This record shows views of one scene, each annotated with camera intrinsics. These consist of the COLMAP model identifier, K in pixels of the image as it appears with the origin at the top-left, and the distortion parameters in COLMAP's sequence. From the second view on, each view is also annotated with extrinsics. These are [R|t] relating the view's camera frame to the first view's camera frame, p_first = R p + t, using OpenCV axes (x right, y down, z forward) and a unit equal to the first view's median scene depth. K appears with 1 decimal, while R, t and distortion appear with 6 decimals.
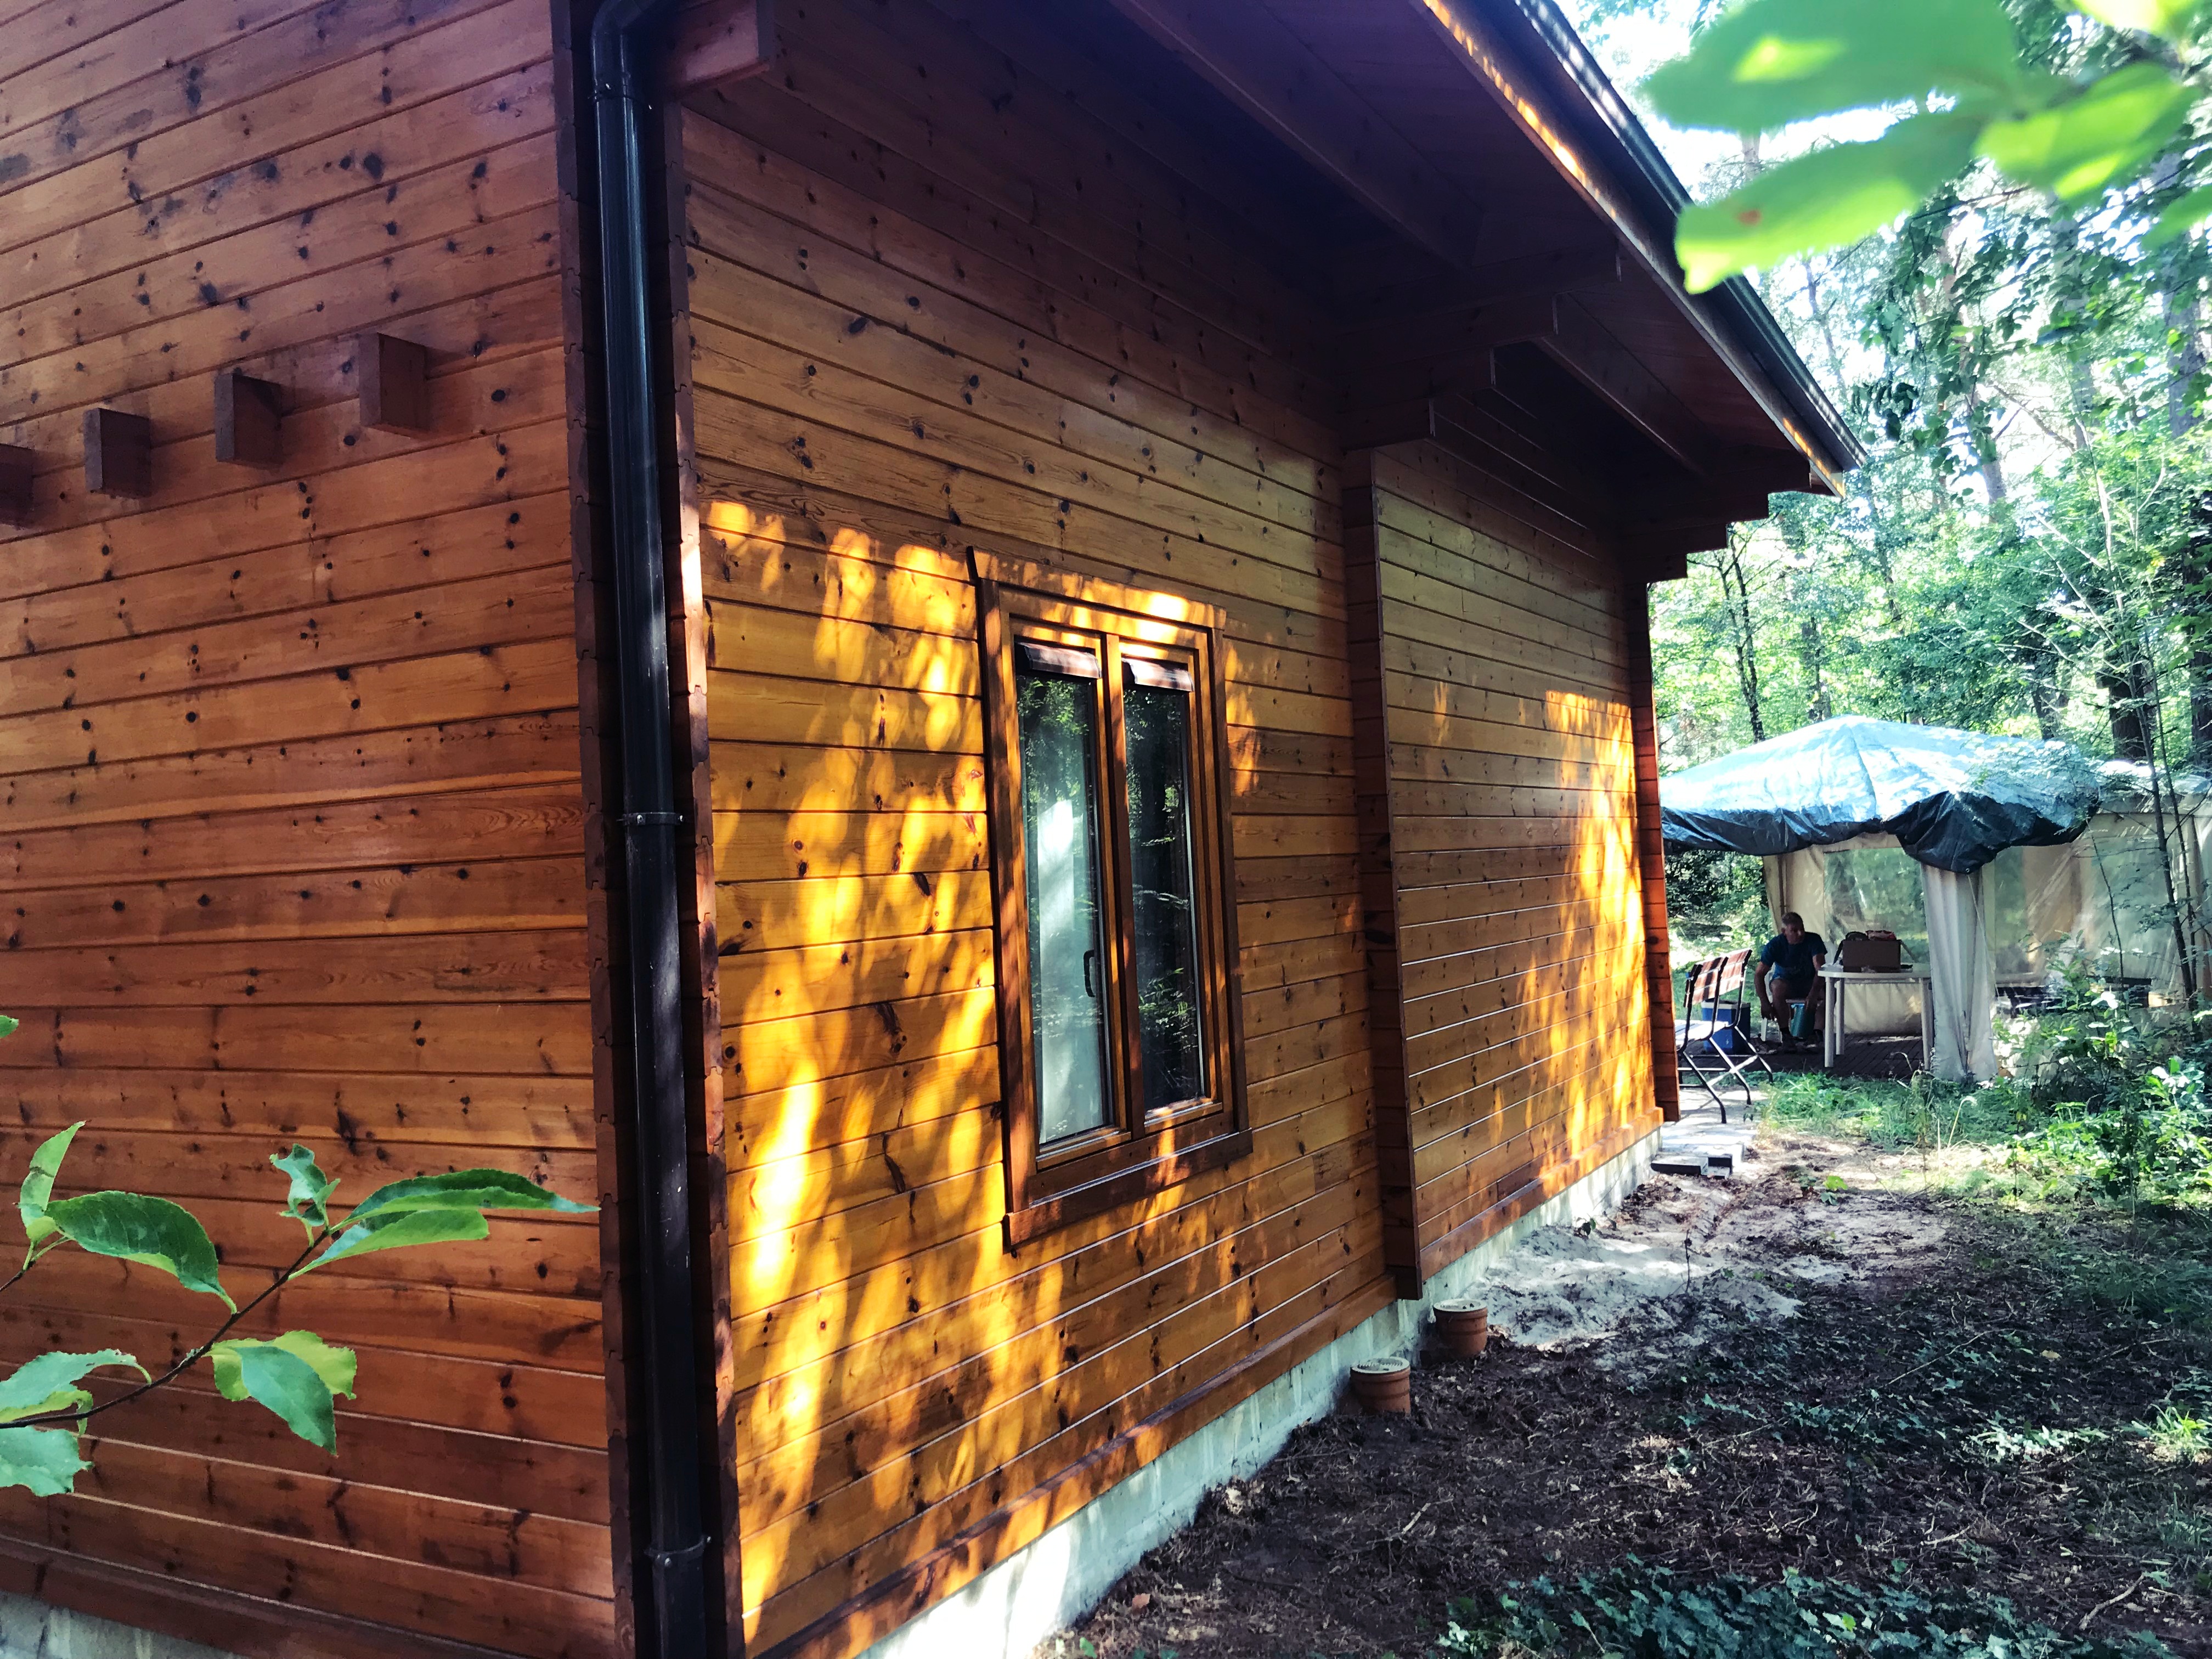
lens RADIAL K [[1787.0, 0, 1105.3], [0, 1787.0, 825.8], [0, 0, 1]] dist [0.038947, -0.038868]
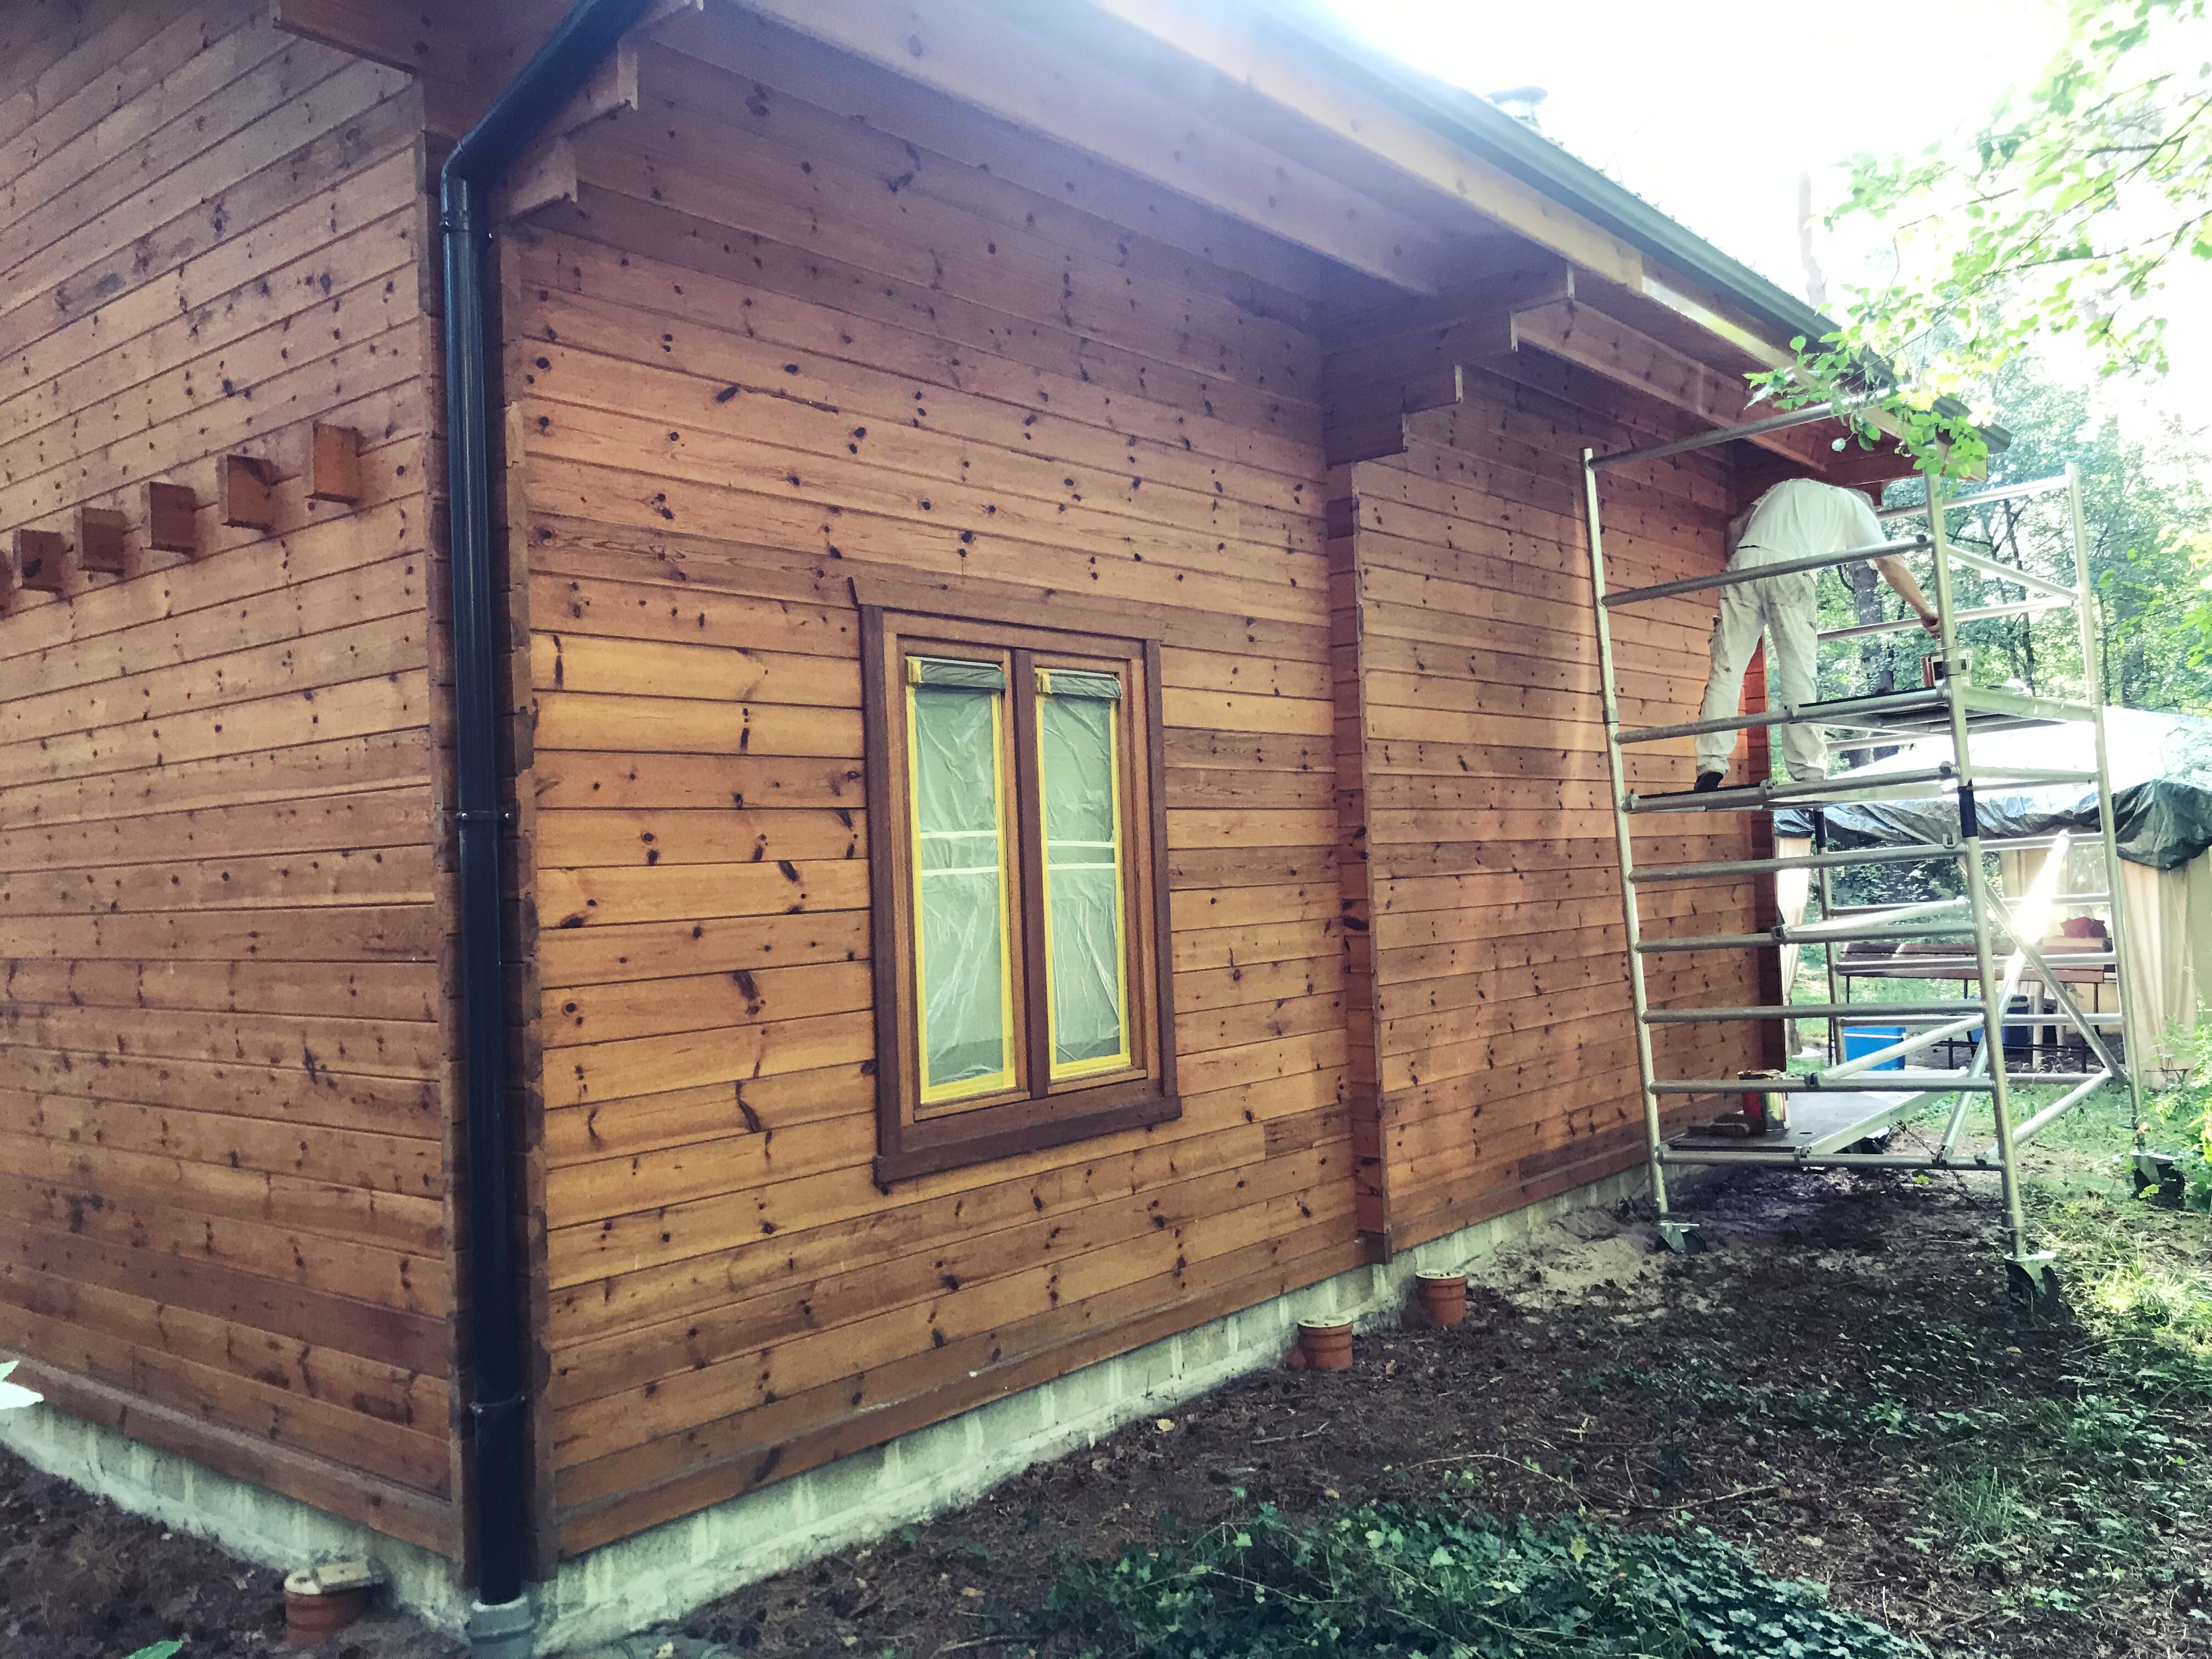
lens RADIAL K [[1776.0, 0, 1100.2], [0, 1776.0, 831.7], [0, 0, 1]] dist [0.042229, -0.047859]
pose [[0.984659, 0.009064, -0.174253, 0.308302], [-0.006677, 0.999876, 0.014281, -0.011003], [0.174360, -0.012898, 0.984597, -0.110699]]
